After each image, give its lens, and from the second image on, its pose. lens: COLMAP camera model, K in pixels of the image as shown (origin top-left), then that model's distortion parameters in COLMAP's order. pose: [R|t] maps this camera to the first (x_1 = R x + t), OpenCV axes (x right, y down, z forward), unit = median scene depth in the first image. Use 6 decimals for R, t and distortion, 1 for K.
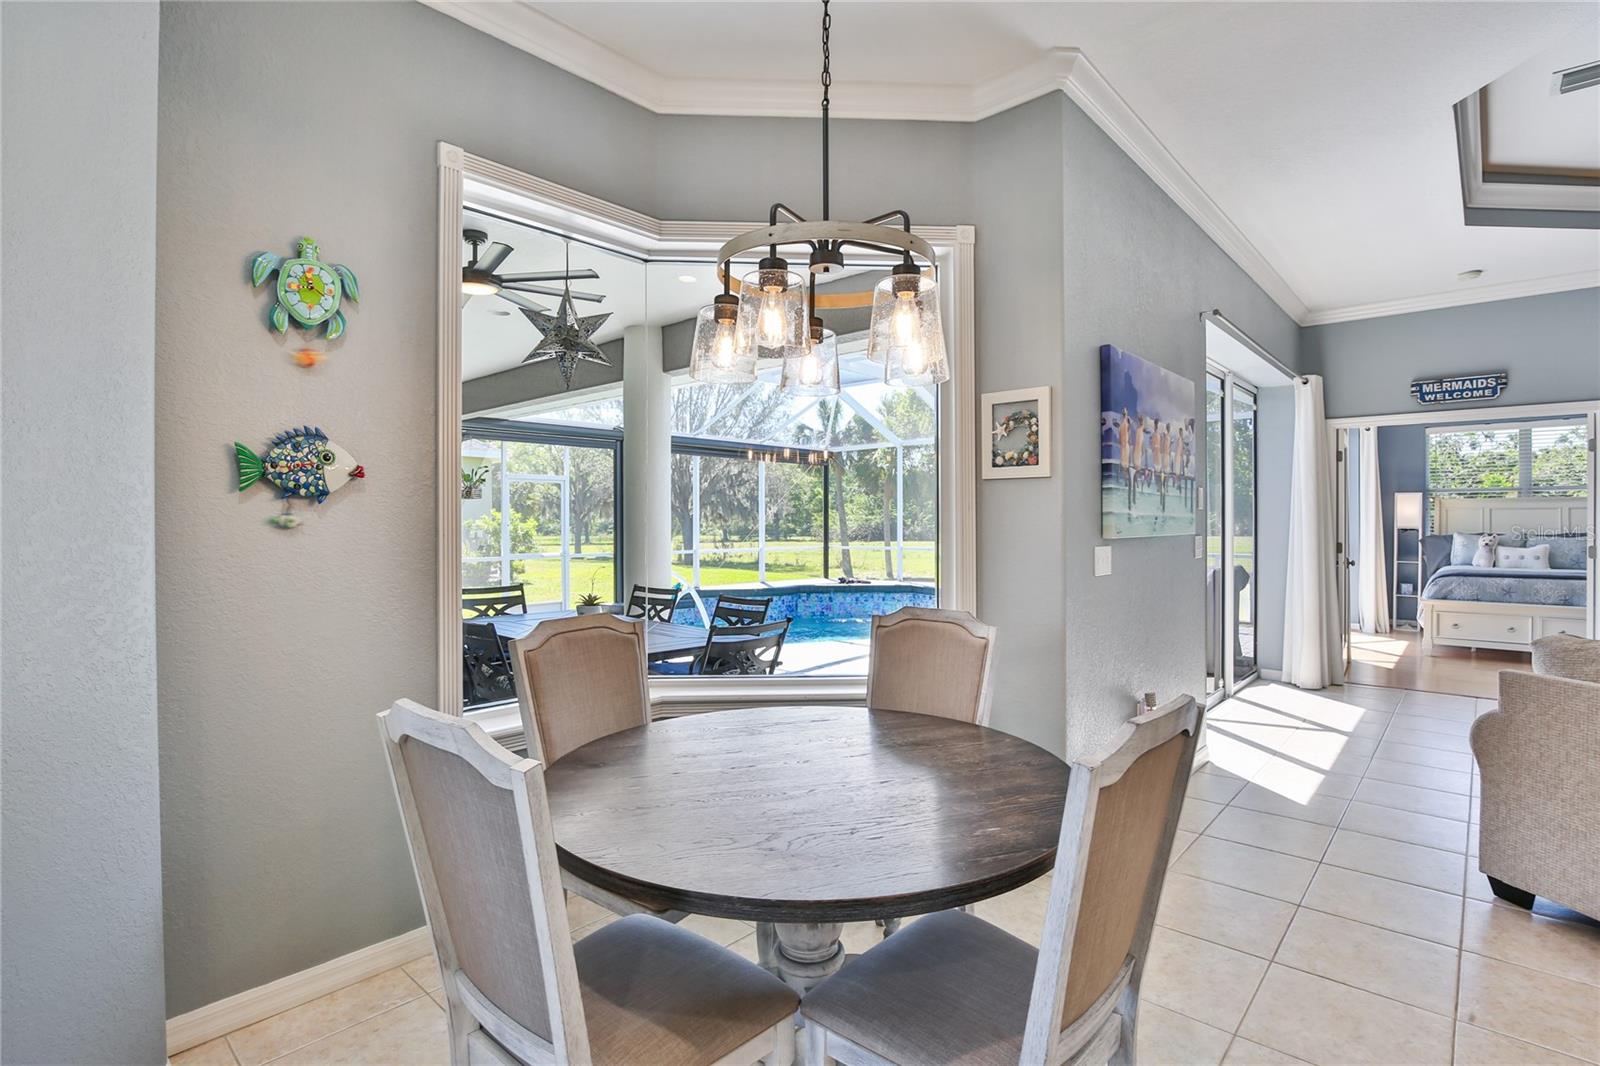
lens RADIAL K [[788.1, 0, 793.7], [0, 788.1, 527.6], [0, 0, 1]] dist [-0.034990, 0.007066]
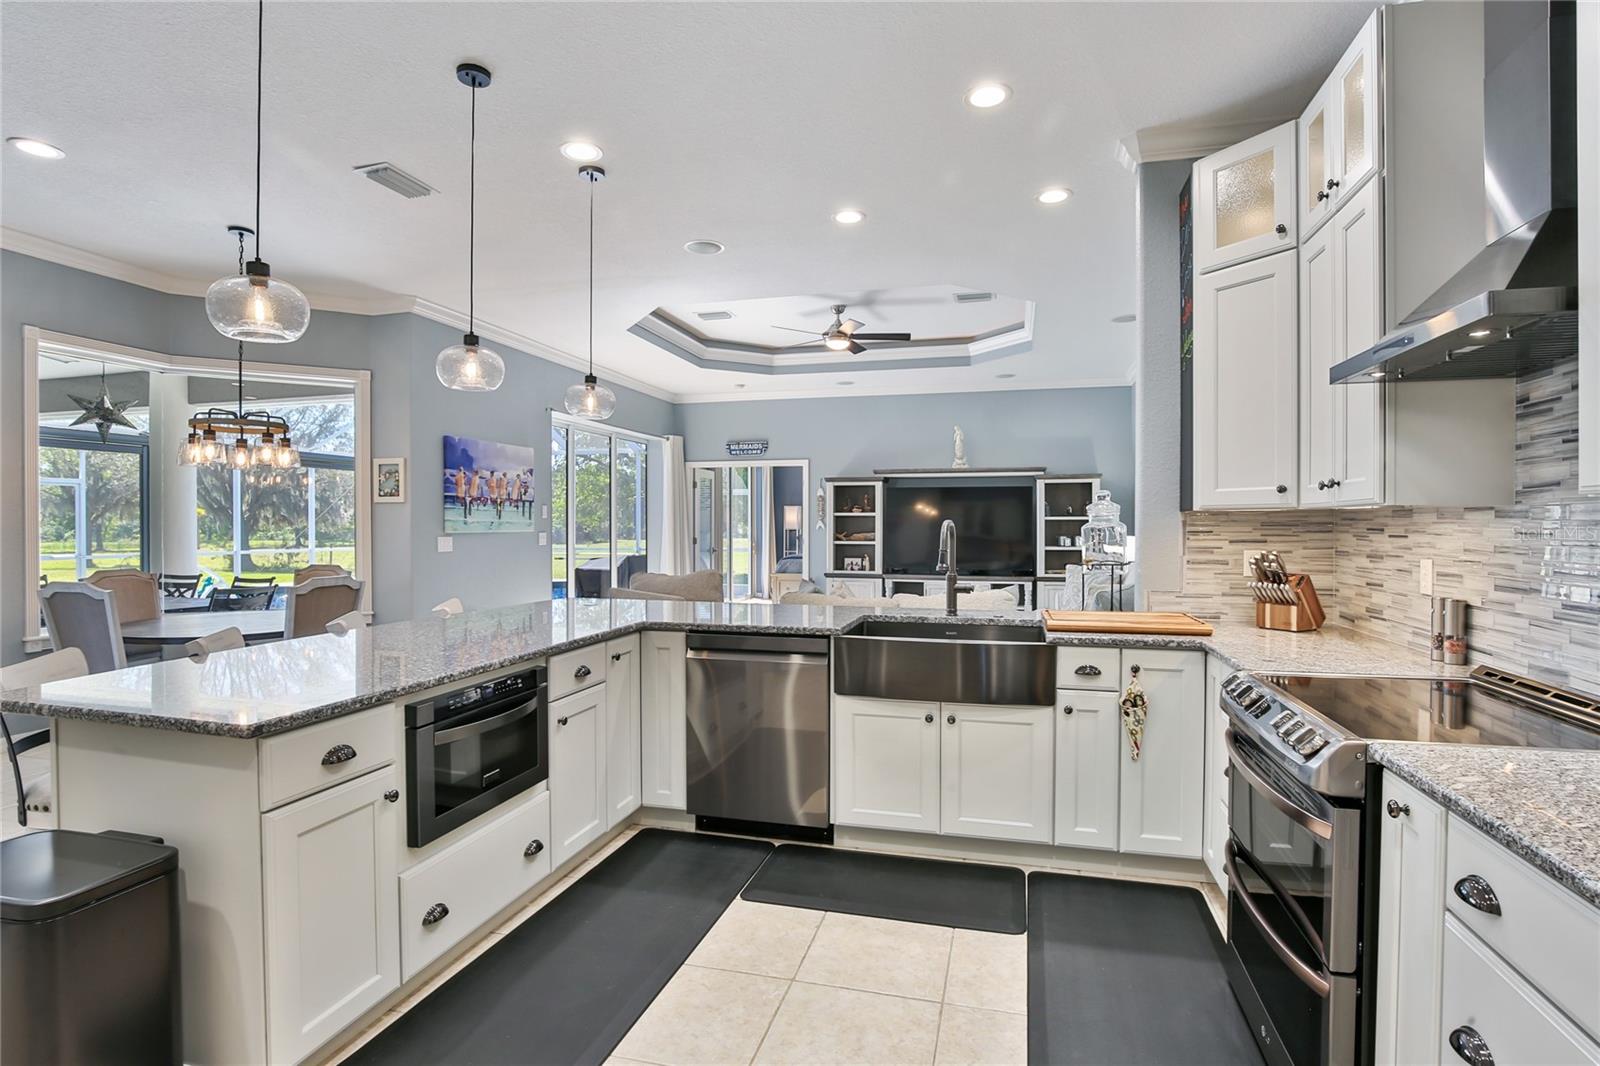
lens RADIAL K [[788.1, 0, 802.4], [0, 788.1, 533.7], [0, 0, 1]] dist [-0.034990, 0.007066]
pose [[0.884948, -0.002918, 0.465681, 0.142757], [0.001303, 0.999992, 0.003789, 0.004911], [-0.465689, -0.002746, 0.884944, -0.615950]]
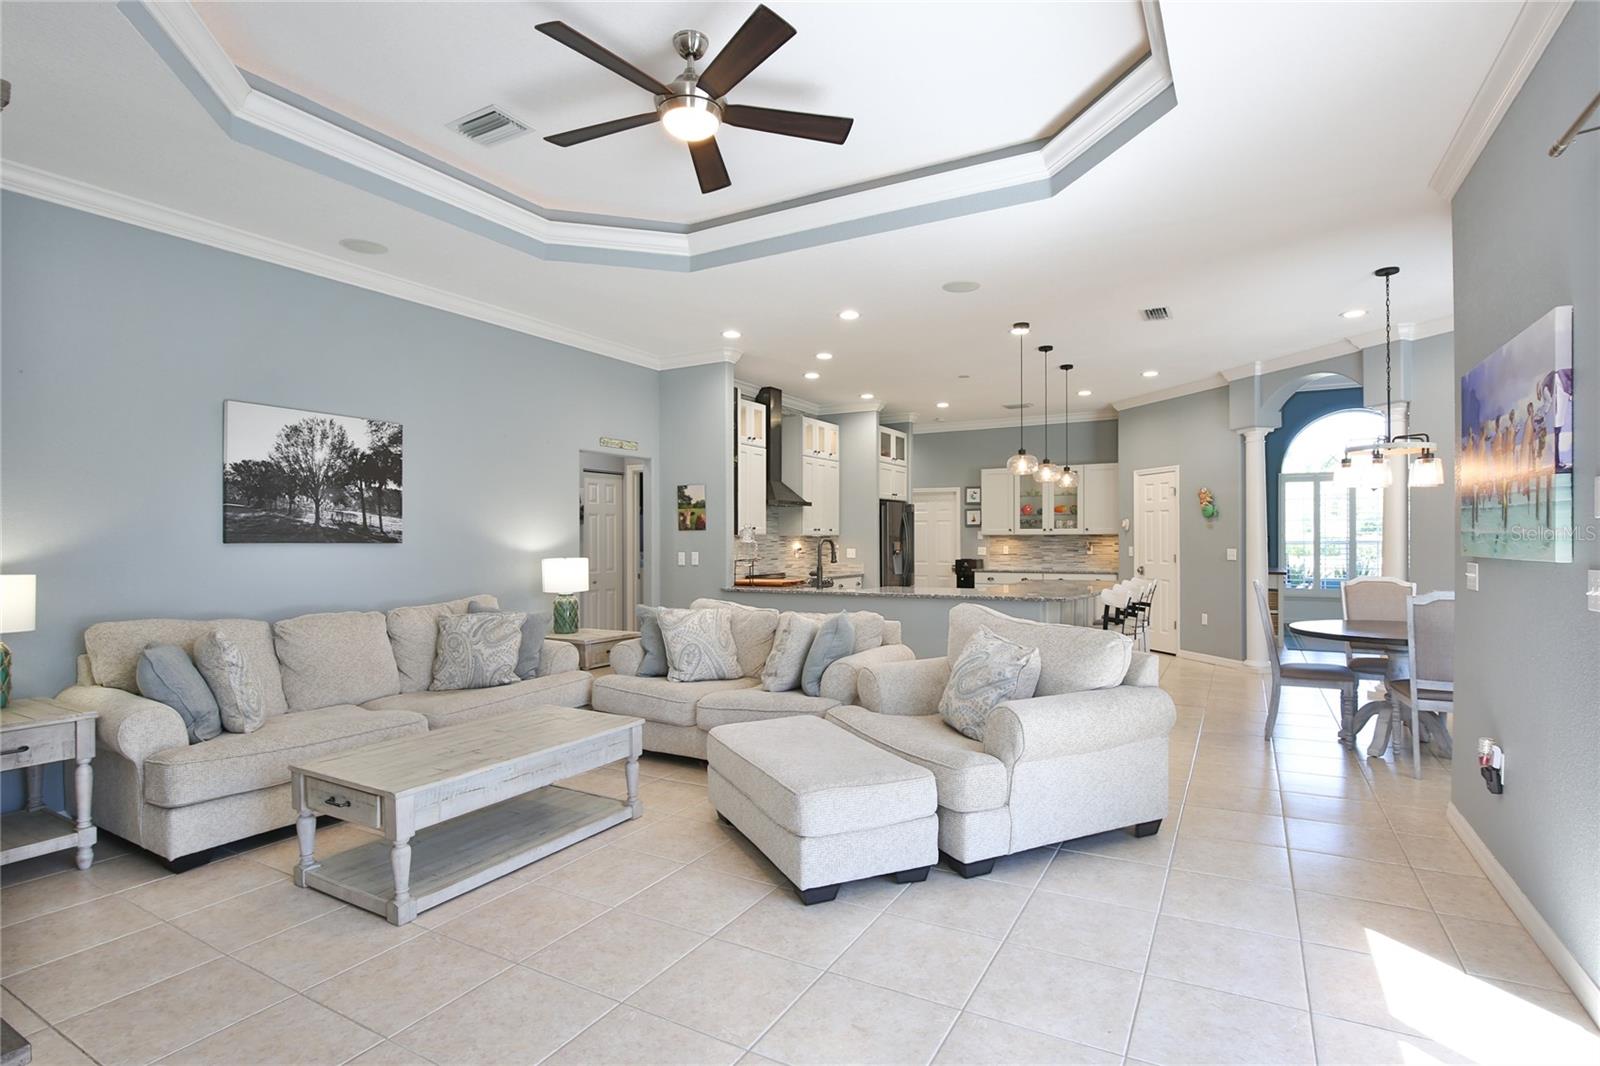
lens RADIAL K [[788.1, 0, 801.3], [0, 788.1, 535.9], [0, 0, 1]] dist [-0.034990, 0.007066]
pose [[-0.972903, 0.005647, -0.231143, 0.821929], [0.004696, 0.999978, 0.004665, -0.012306], [0.231164, 0.003453, -0.972909, 0.983610]]
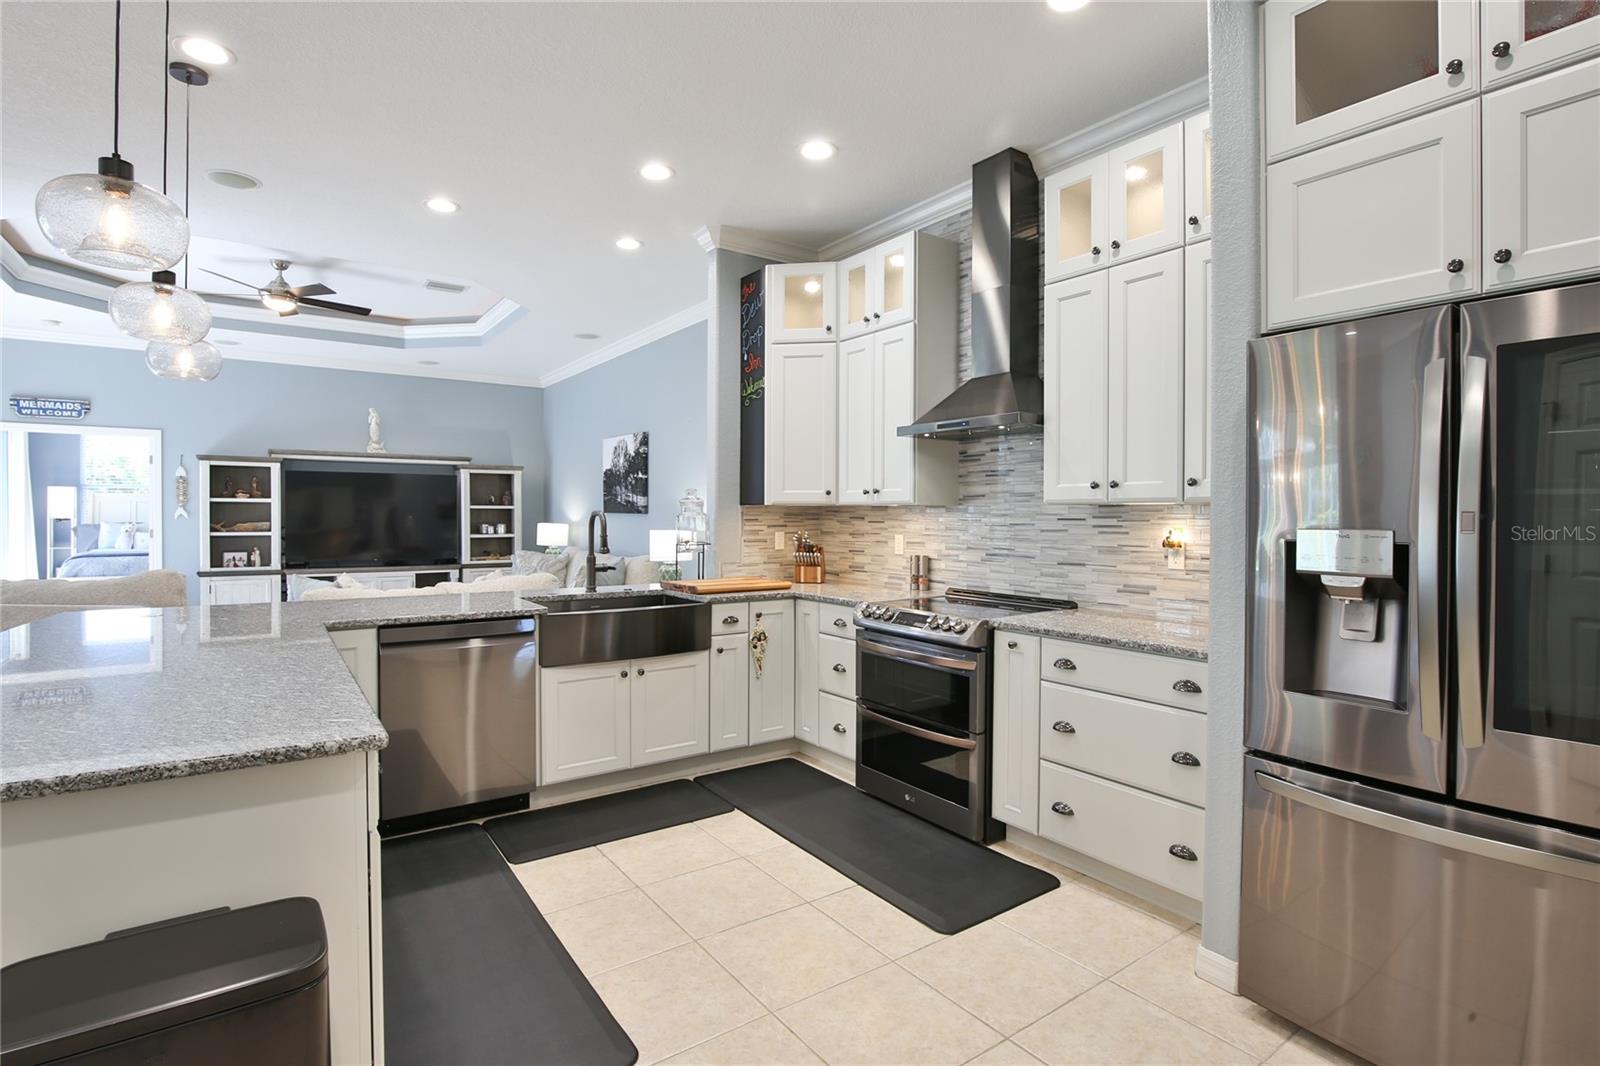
lens RADIAL K [[788.1, 0, 813.6], [0, 788.1, 525.1], [0, 0, 1]] dist [-0.034990, 0.007066]
pose [[0.193841, -0.010227, 0.980980, -0.129805], [0.002749, 0.999947, 0.009882, 0.003855], [-0.981029, 0.000782, 0.193859, -0.465422]]
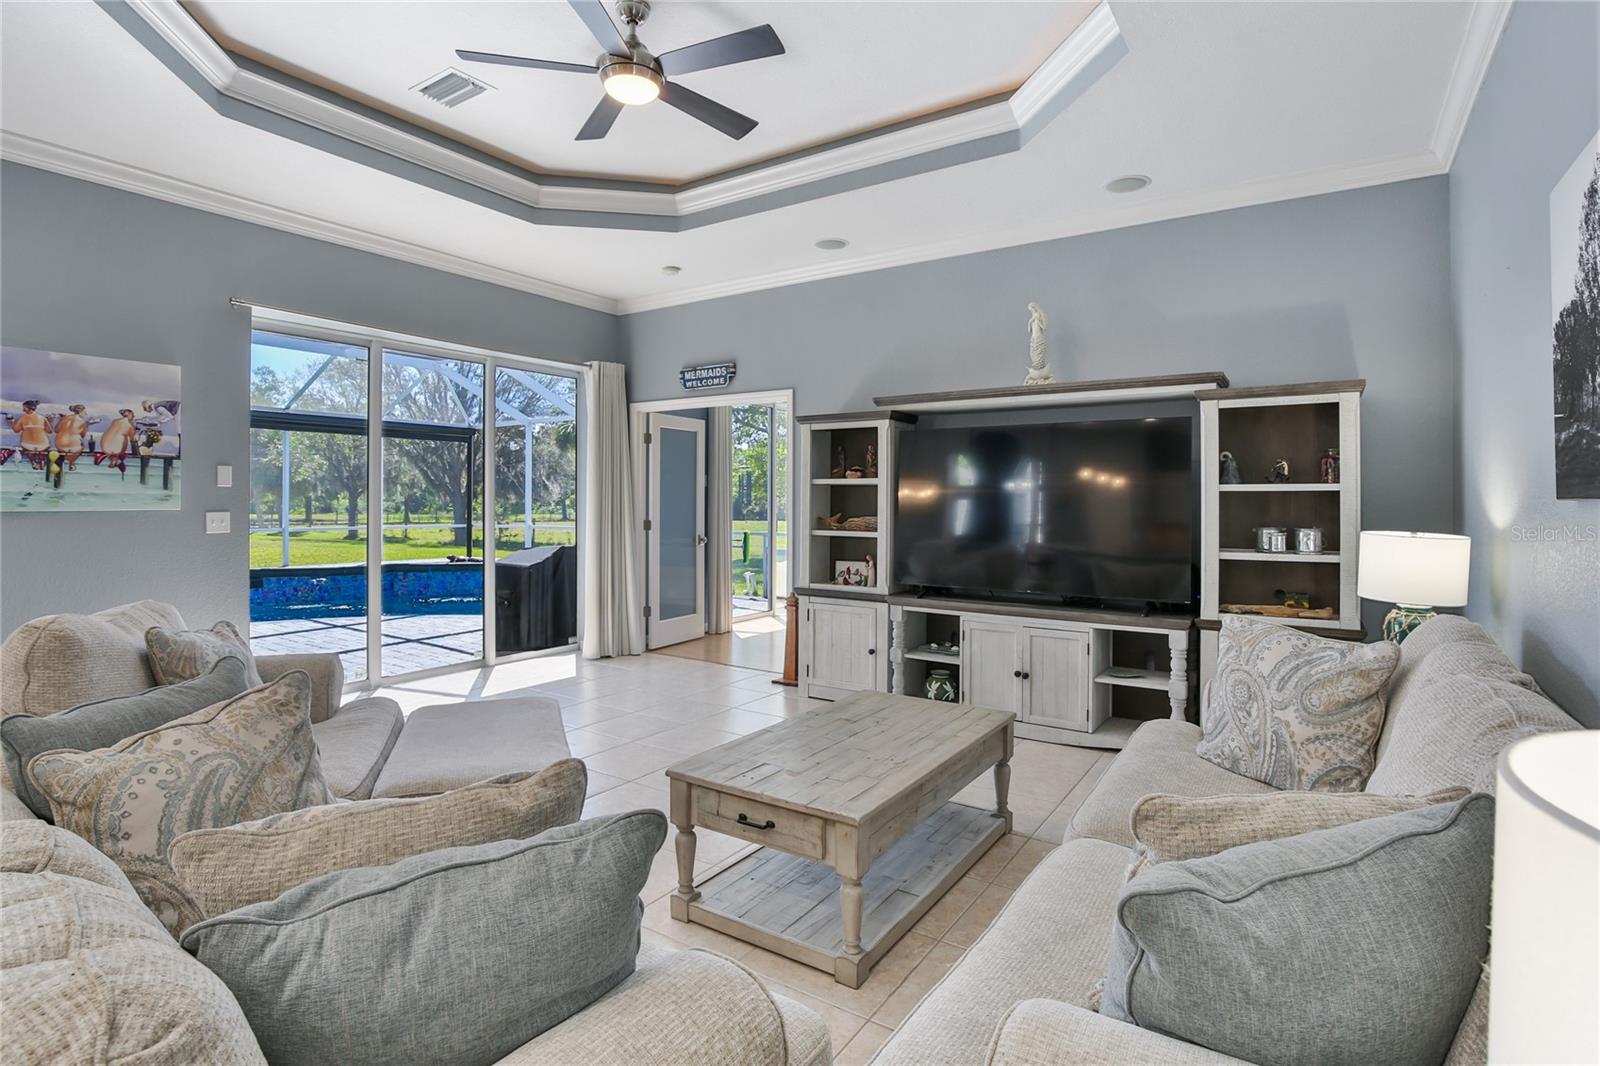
lens RADIAL K [[788.1, 0, 807.3], [0, 788.1, 498.0], [0, 0, 1]] dist [-0.034990, 0.007066]
pose [[0.986641, 0.006090, 0.162798, 0.803622], [-0.004306, 0.999927, -0.011309, -0.000343], [-0.162855, 0.010457, 0.986595, -0.095994]]
